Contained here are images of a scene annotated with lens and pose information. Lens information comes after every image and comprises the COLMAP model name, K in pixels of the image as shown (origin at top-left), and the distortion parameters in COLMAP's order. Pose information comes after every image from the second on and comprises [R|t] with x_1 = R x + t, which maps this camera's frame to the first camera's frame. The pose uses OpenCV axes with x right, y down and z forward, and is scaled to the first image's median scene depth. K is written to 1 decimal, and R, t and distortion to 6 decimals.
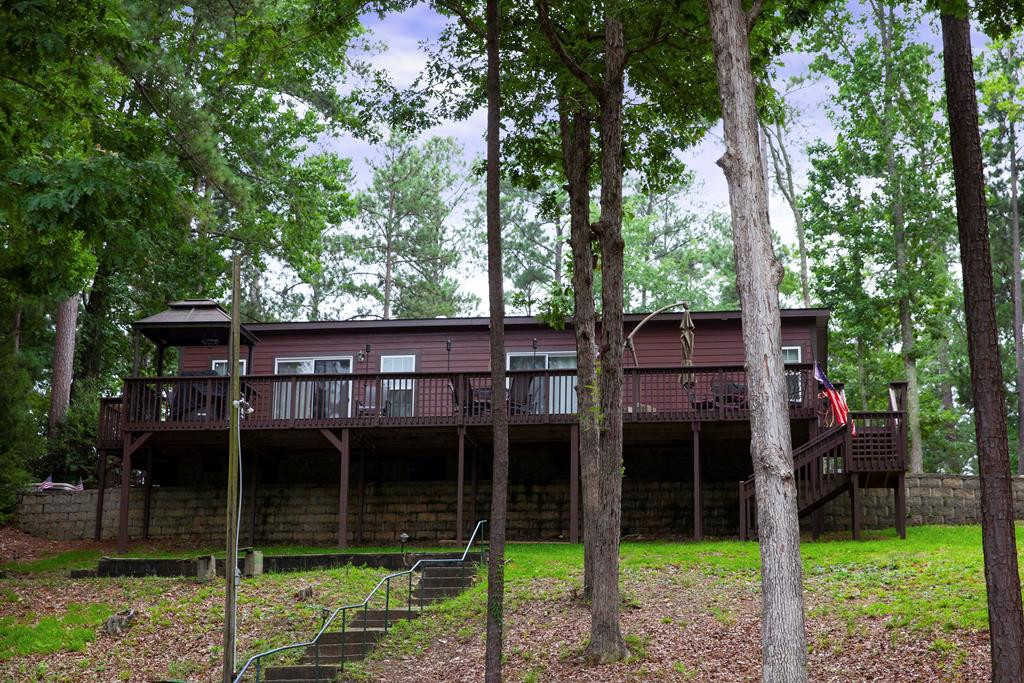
lens RADIAL K [[1891.6, 0, 512.0], [0, 1891.6, 341.5], [0, 0, 1]] dist [-0.032785, 0.015022]
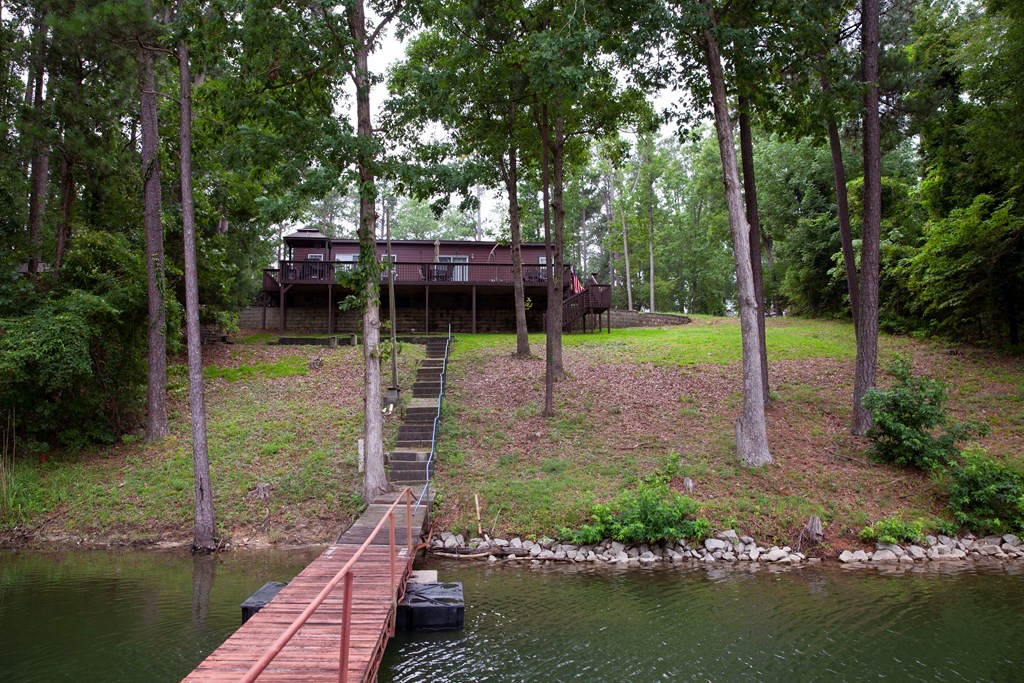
lens RADIAL K [[775.0, 0, 512.0], [0, 775.0, 341.5], [0, 0, 1]] dist [-0.028479, 0.008696]
pose [[0.980718, 0.014620, 0.194881, -0.109397], [-0.036764, 0.993196, 0.110502, 0.002524], [-0.191939, -0.115536, 0.974582, 0.000577]]
